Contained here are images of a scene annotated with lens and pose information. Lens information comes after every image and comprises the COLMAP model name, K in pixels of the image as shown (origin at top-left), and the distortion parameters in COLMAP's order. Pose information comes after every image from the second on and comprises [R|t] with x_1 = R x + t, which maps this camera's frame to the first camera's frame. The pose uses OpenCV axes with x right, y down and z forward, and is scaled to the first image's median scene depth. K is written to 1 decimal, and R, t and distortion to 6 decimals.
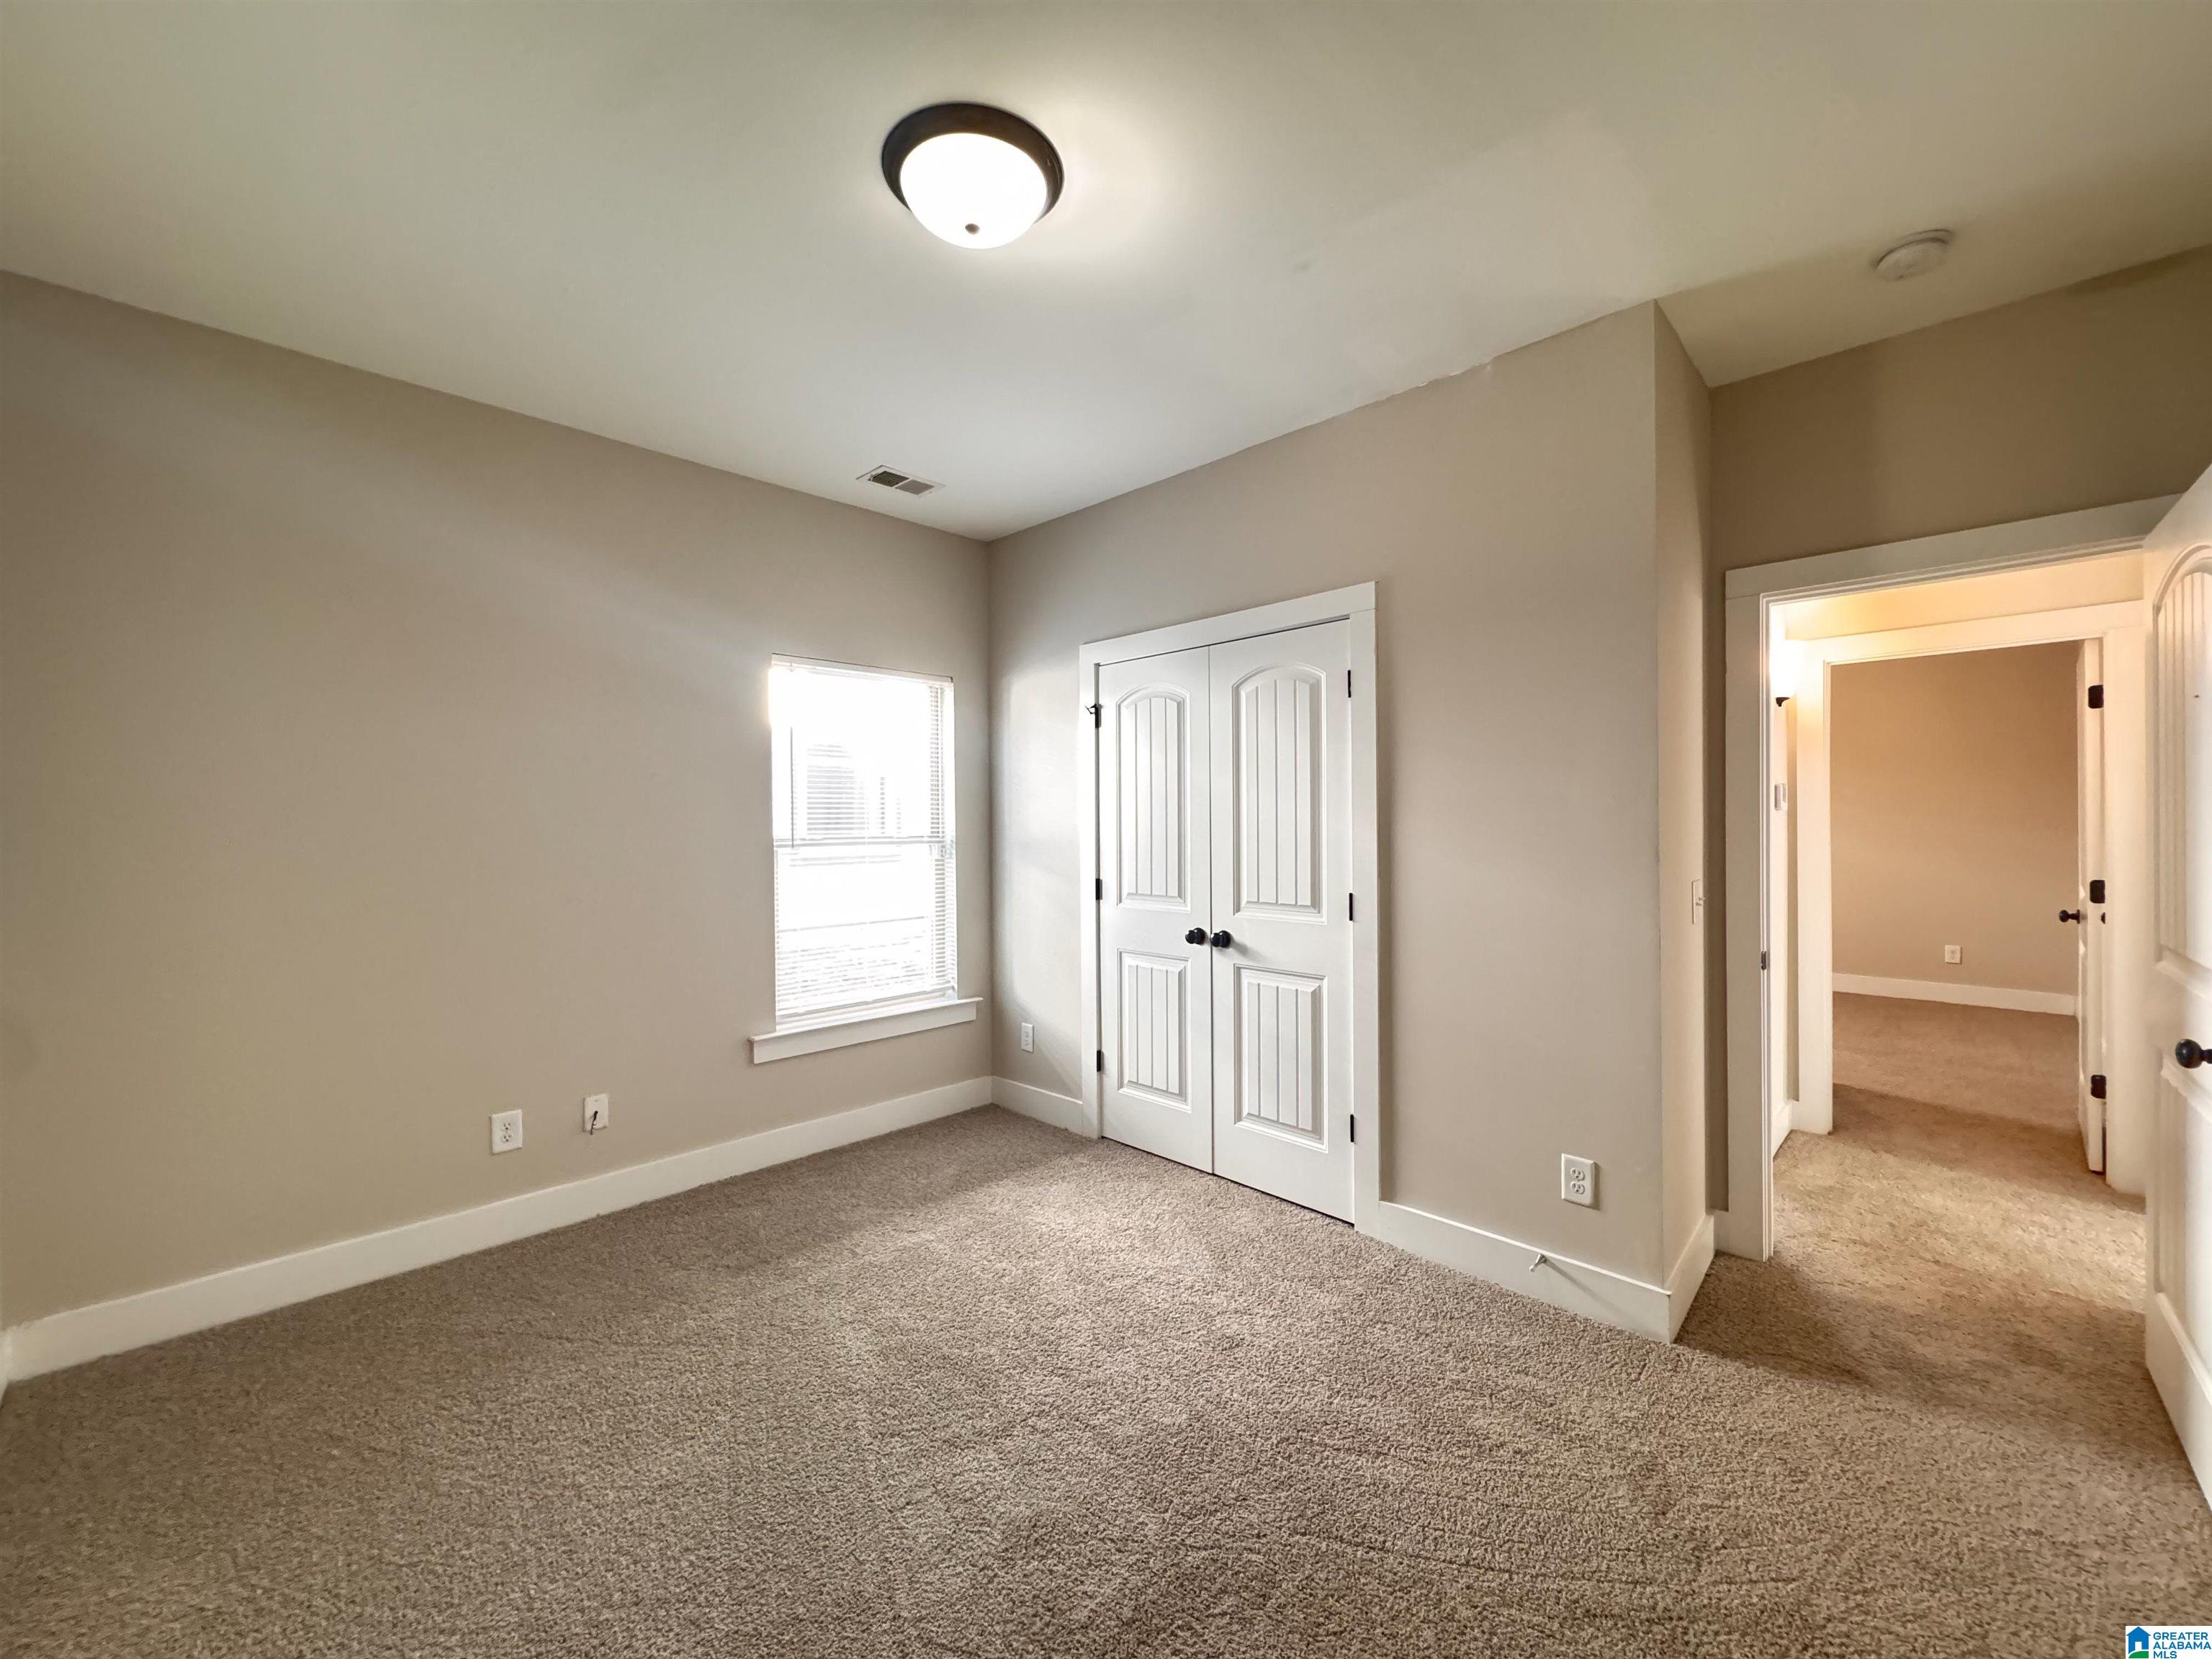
lens RADIAL K [[883.6, 0, 1096.1], [0, 883.6, 841.9], [0, 0, 1]] dist [-0.000190, -0.000437]
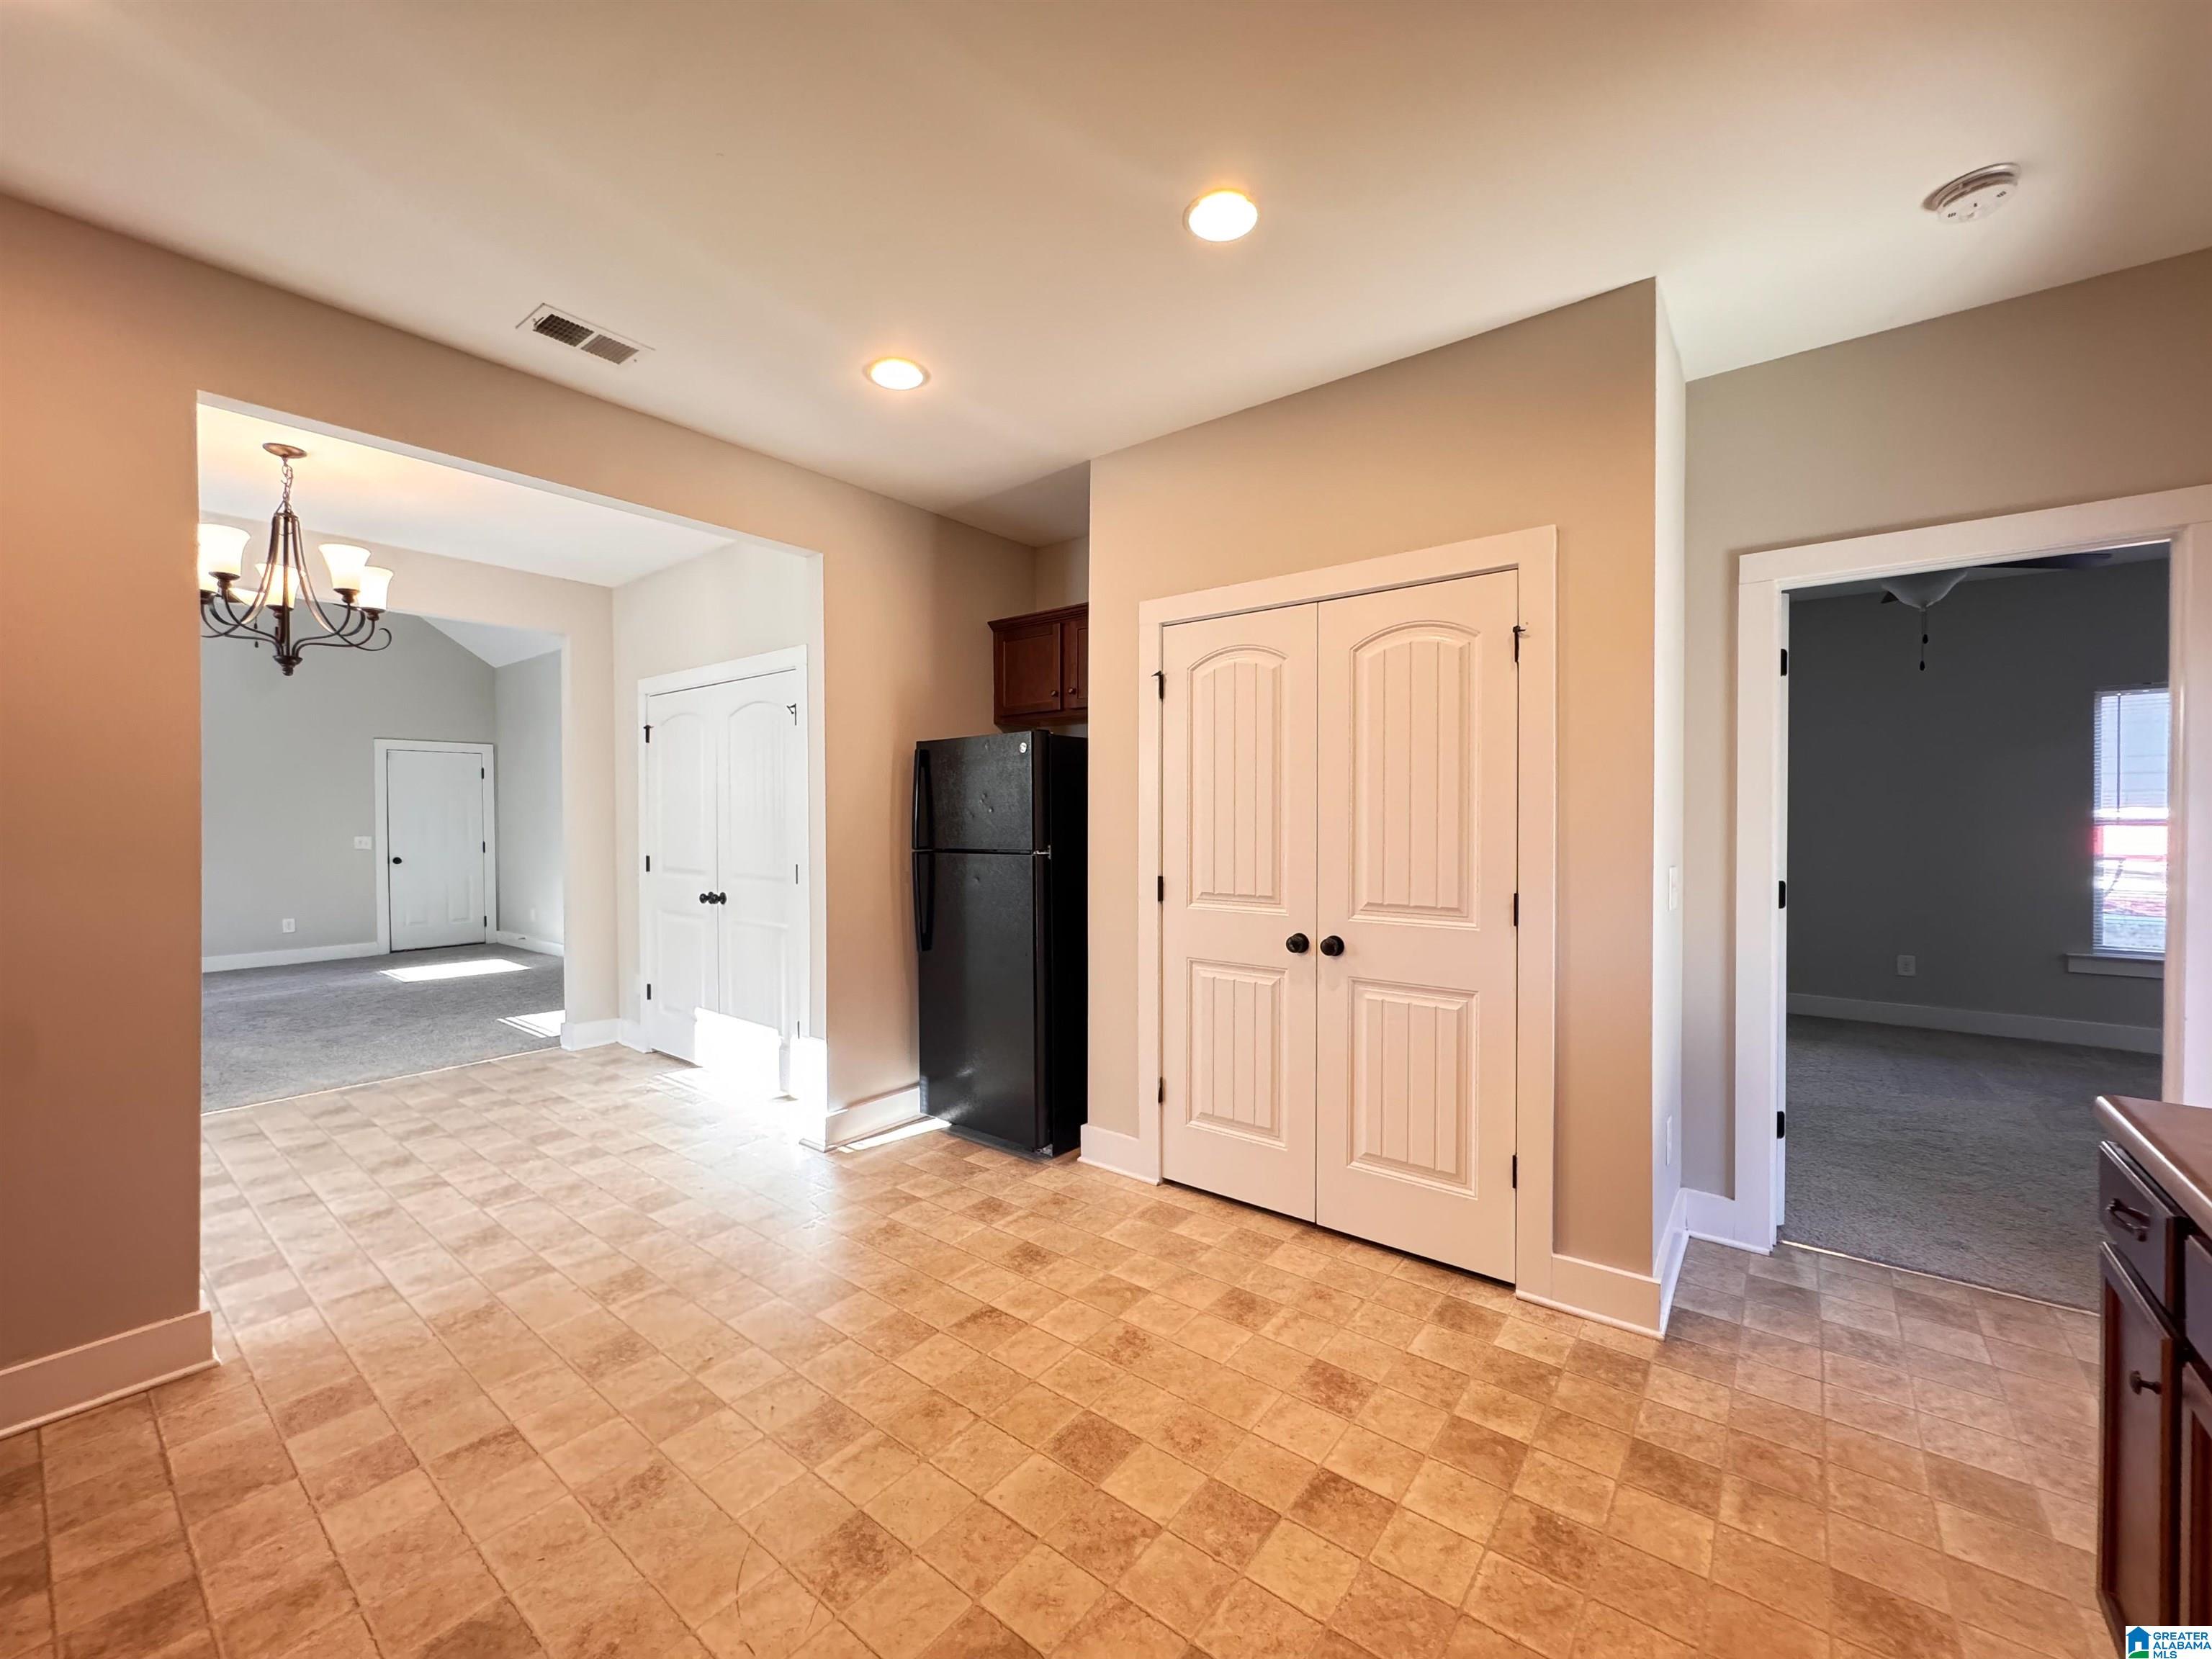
lens RADIAL K [[883.6, 0, 1098.4], [0, 883.6, 827.4], [0, 0, 1]] dist [-0.000190, -0.000437]
pose [[0.993310, 0.003759, 0.115418, -0.166470], [-0.003392, 0.999989, -0.003374, -0.001659], [-0.115430, 0.002960, 0.993311, 0.169779]]
